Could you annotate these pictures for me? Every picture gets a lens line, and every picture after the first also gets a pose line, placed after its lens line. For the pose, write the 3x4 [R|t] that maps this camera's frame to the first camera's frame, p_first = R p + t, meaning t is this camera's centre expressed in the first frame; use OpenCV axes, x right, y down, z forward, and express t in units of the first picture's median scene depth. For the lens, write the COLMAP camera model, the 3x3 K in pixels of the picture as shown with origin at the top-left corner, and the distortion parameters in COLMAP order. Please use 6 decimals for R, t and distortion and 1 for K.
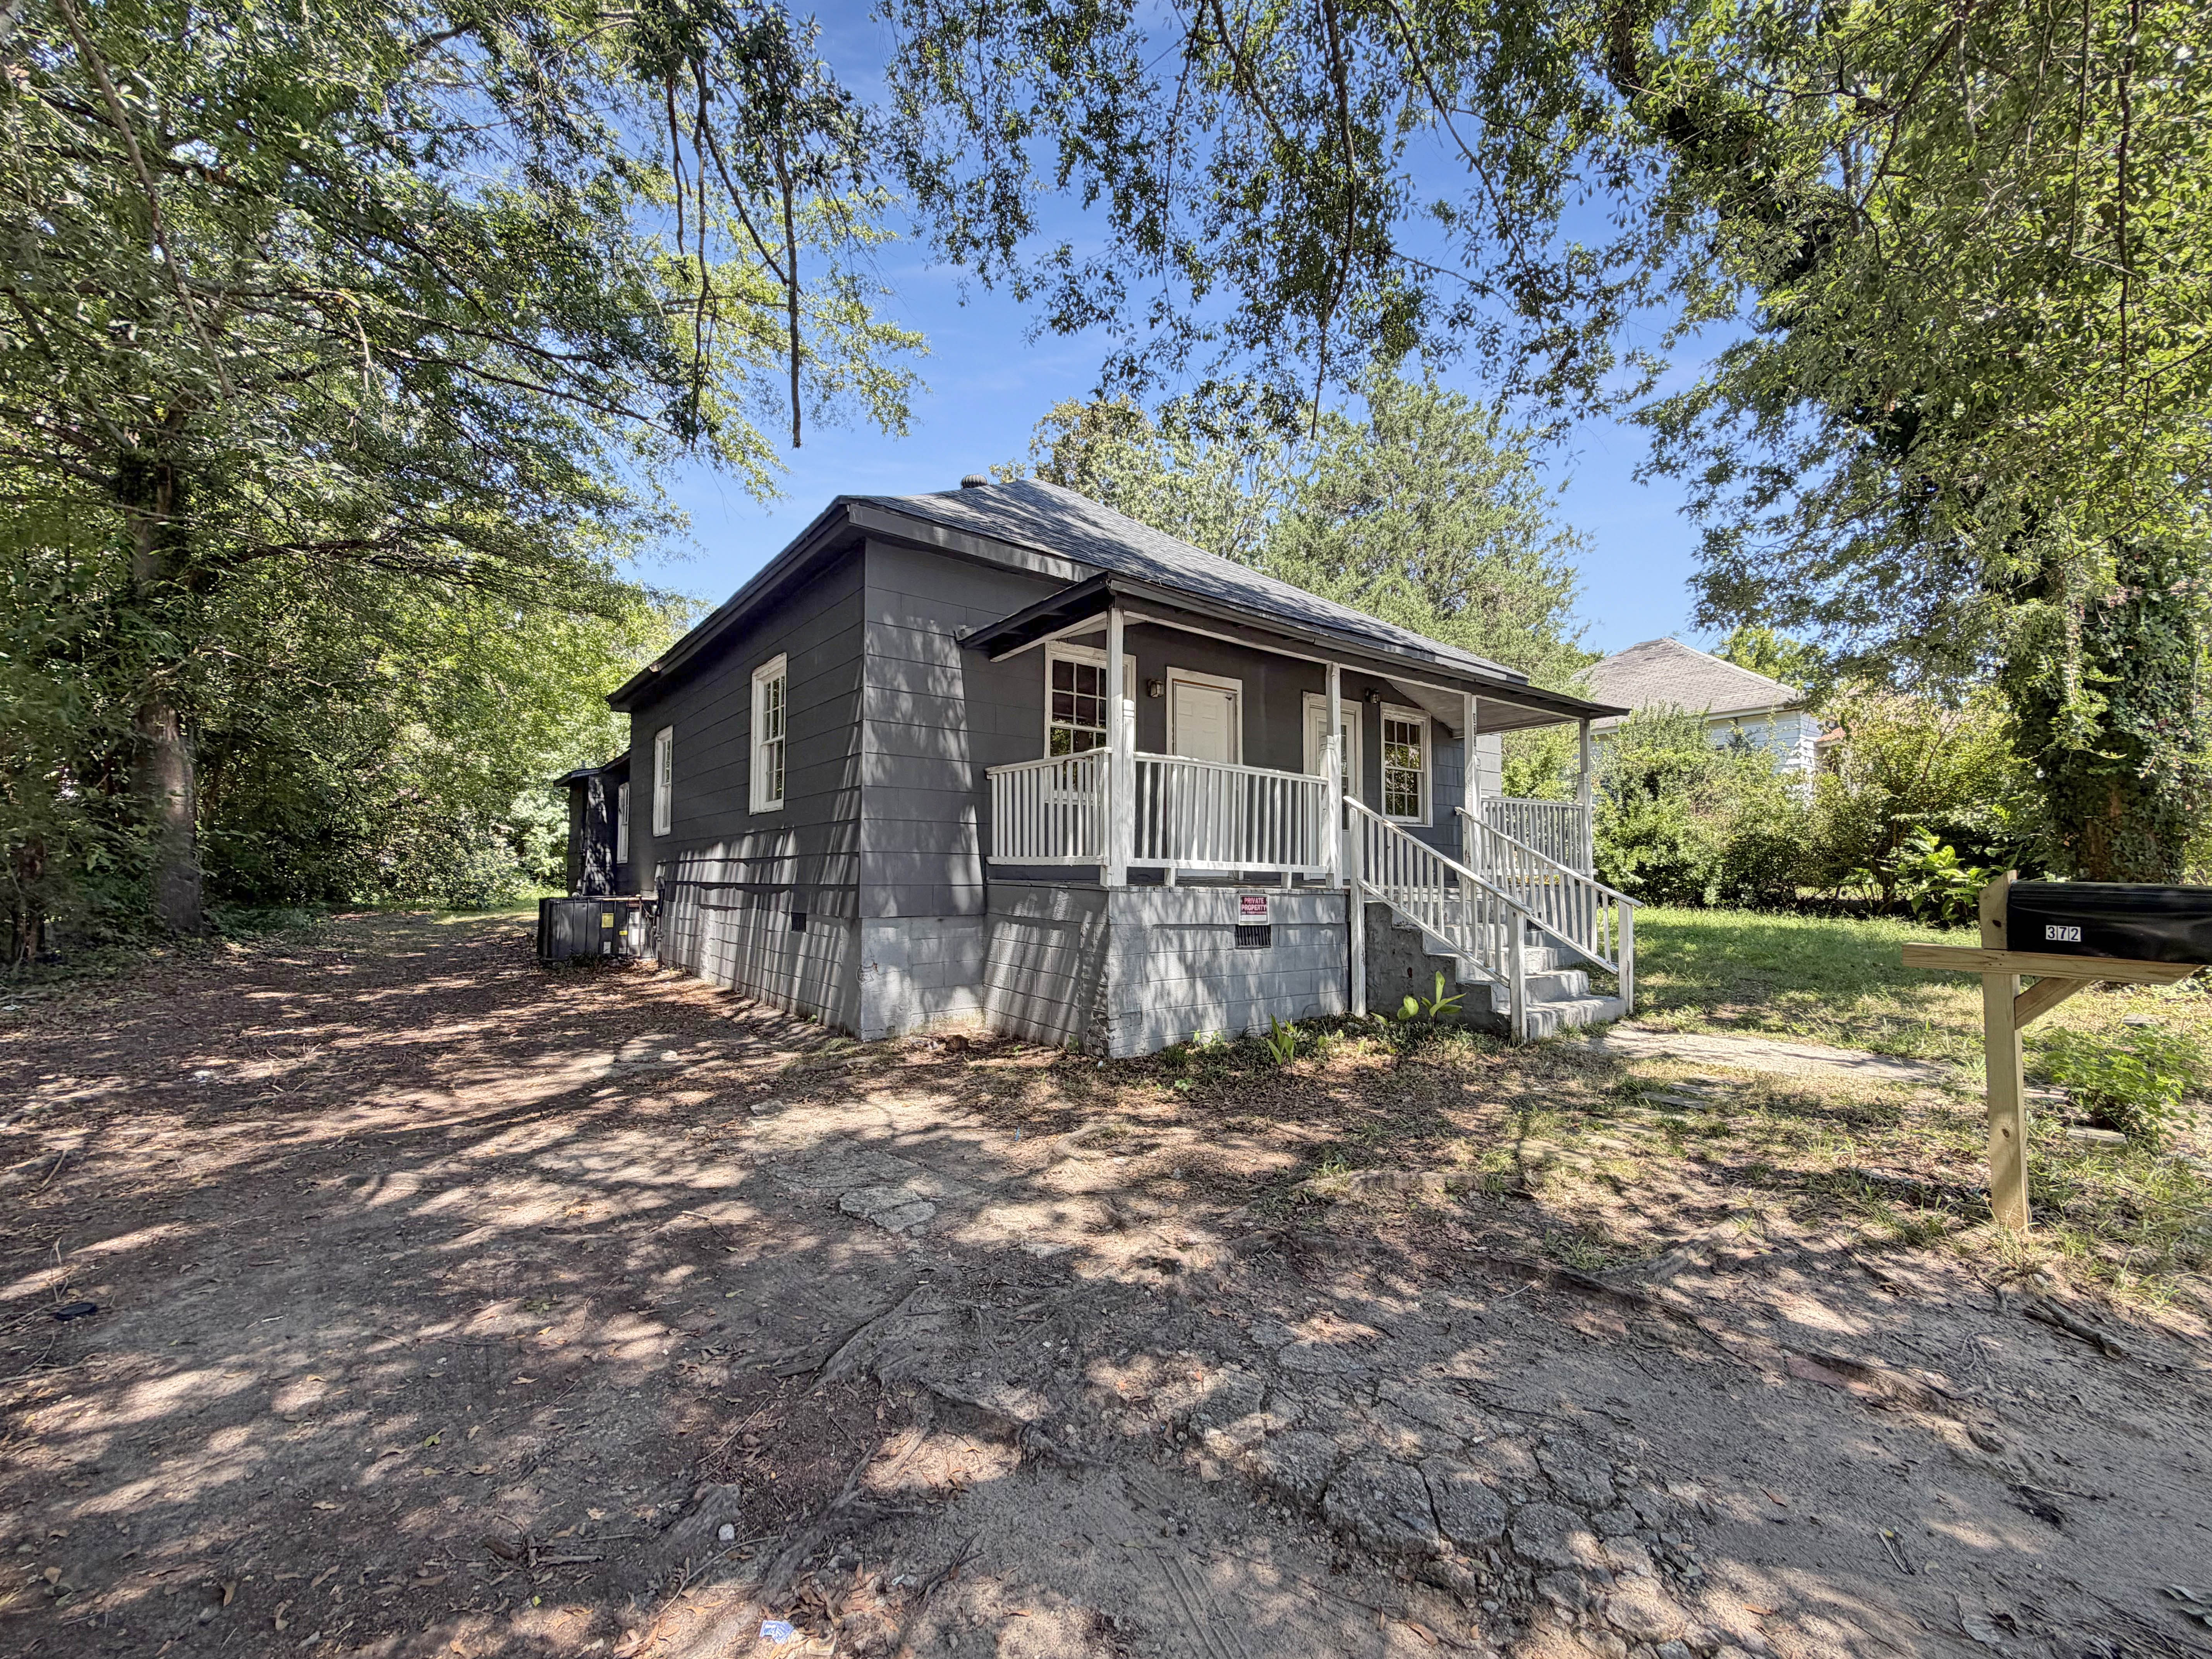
lens RADIAL K [[888.7, 0, 1106.0], [0, 888.7, 829.5], [0, 0, 1]] dist [-0.014551, -0.000076]
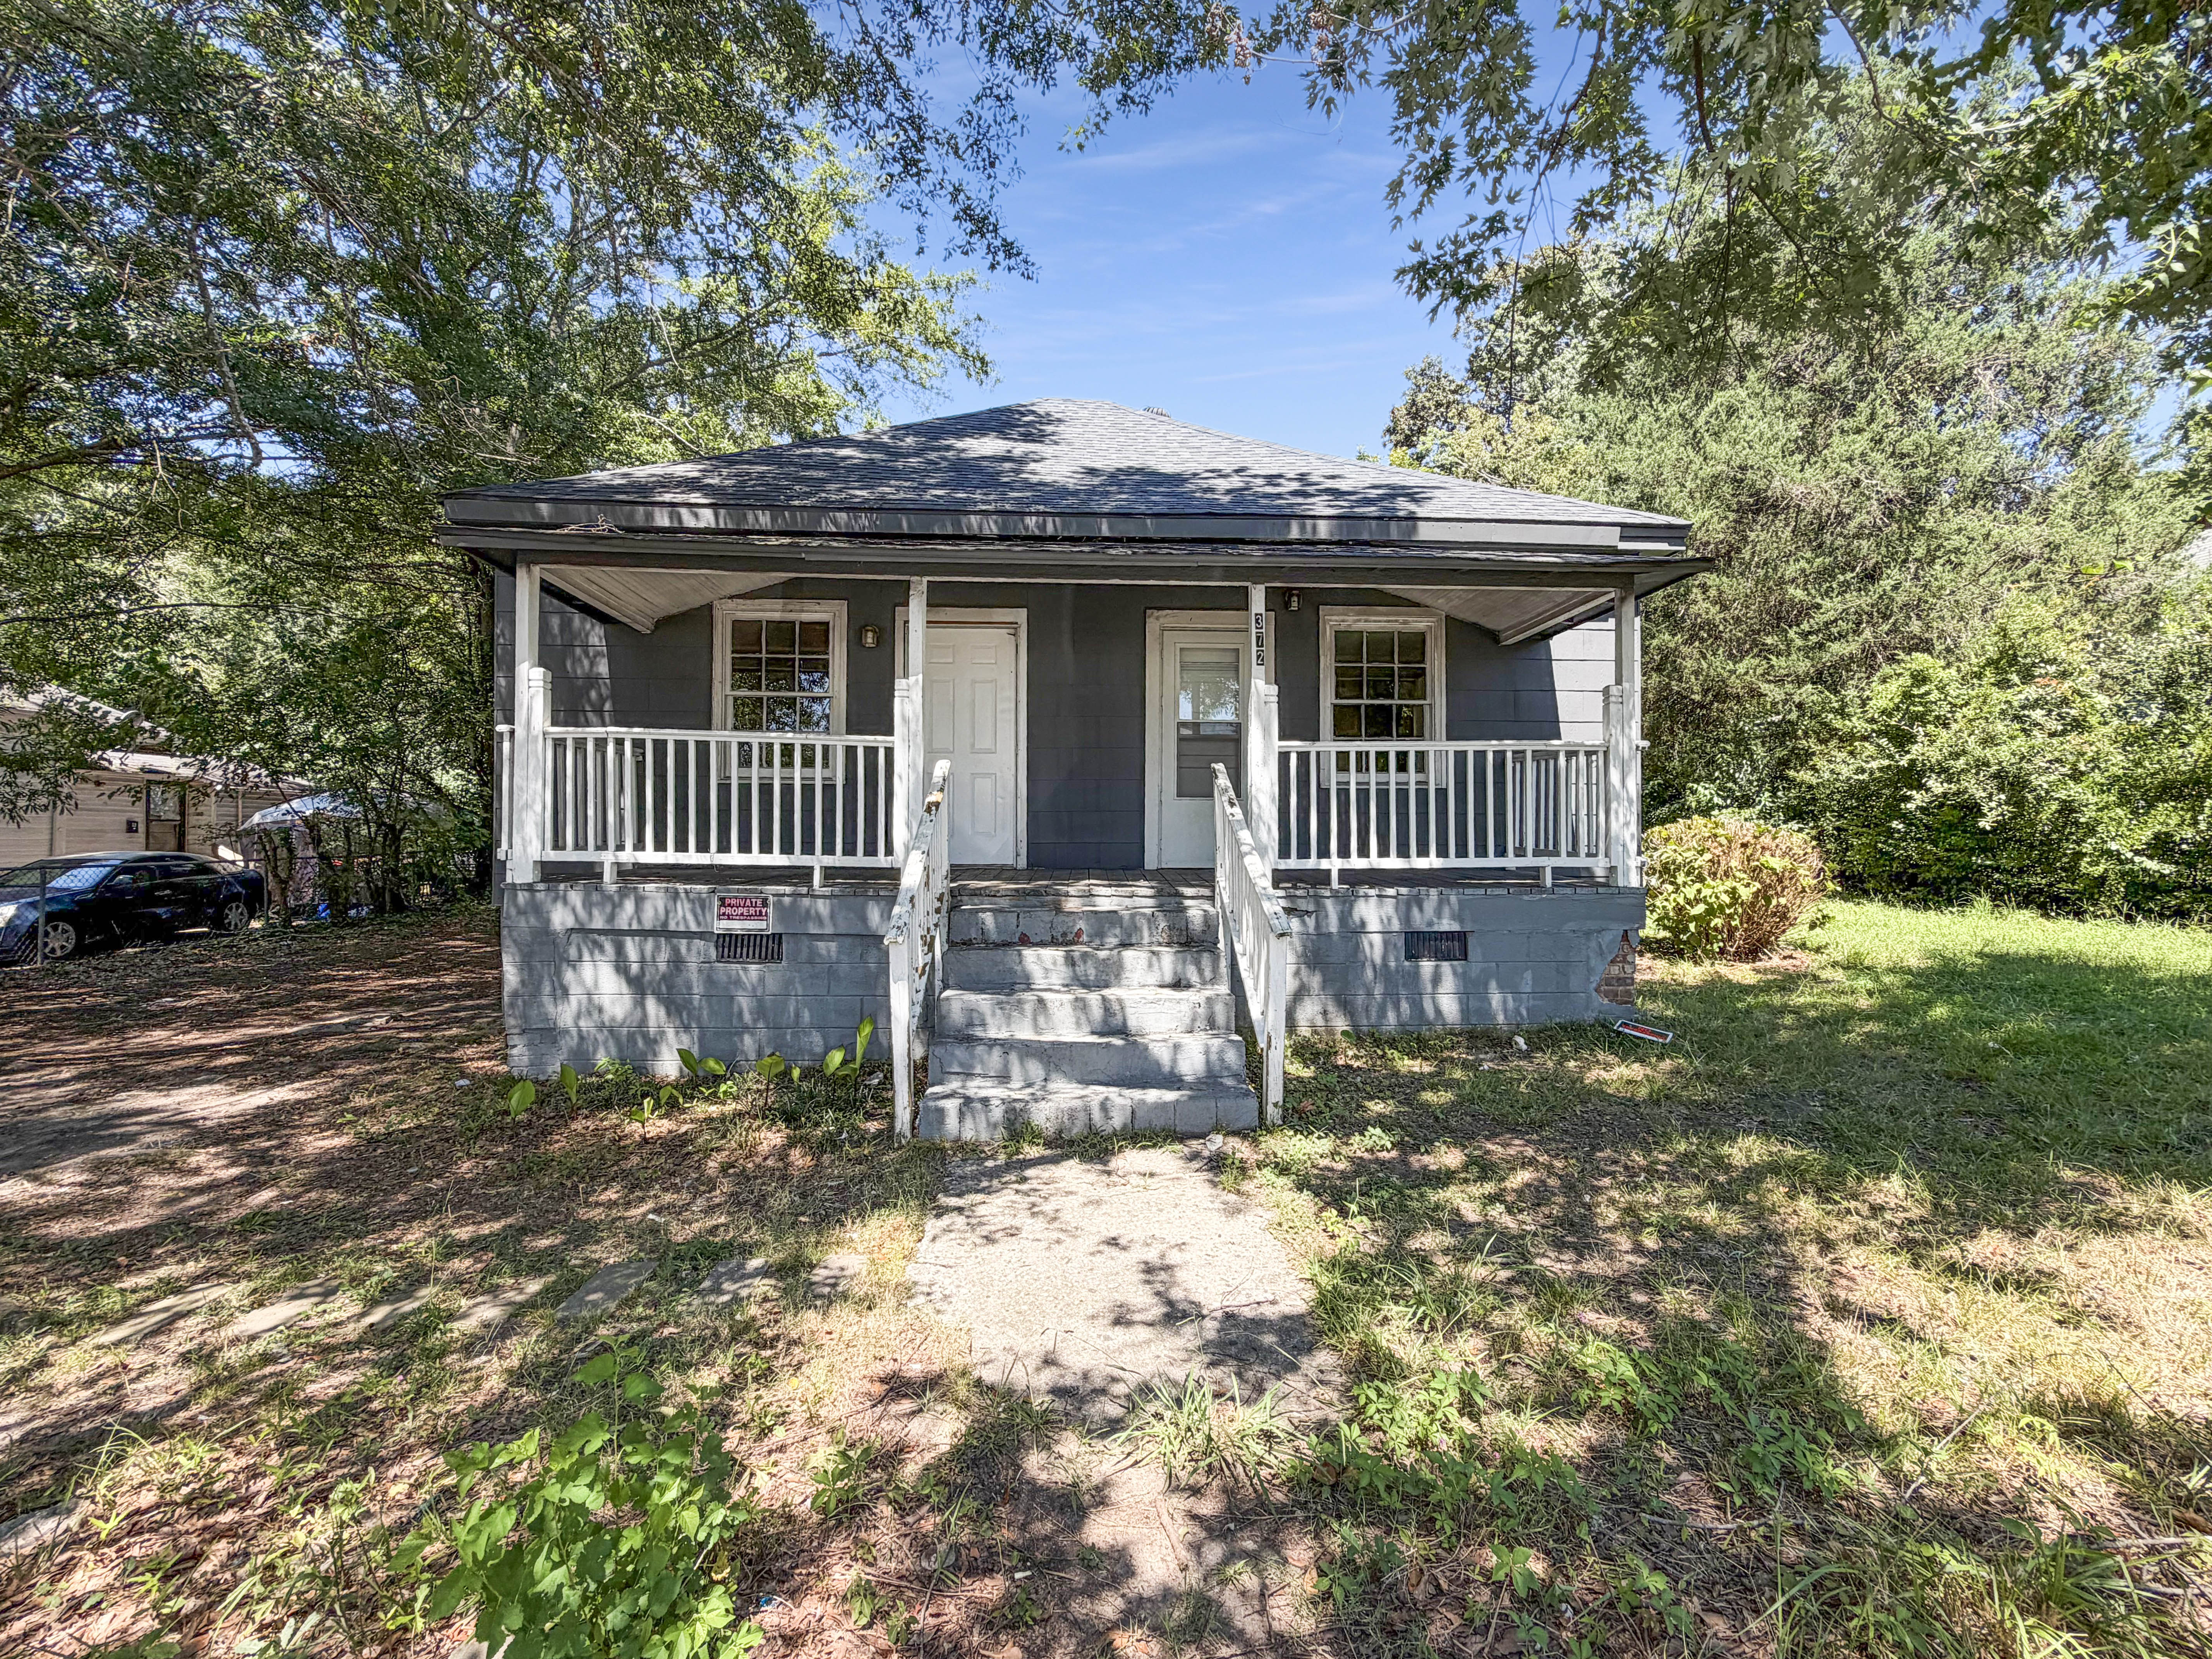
lens RADIAL K [[888.7, 0, 1106.0], [0, 888.7, 829.5], [0, 0, 1]] dist [-0.014551, -0.000076]
pose [[0.841233, -0.003698, -0.540660, 0.866903], [0.029219, 0.998826, 0.038631, -0.005228], [0.539883, -0.048295, 0.840354, 0.520898]]
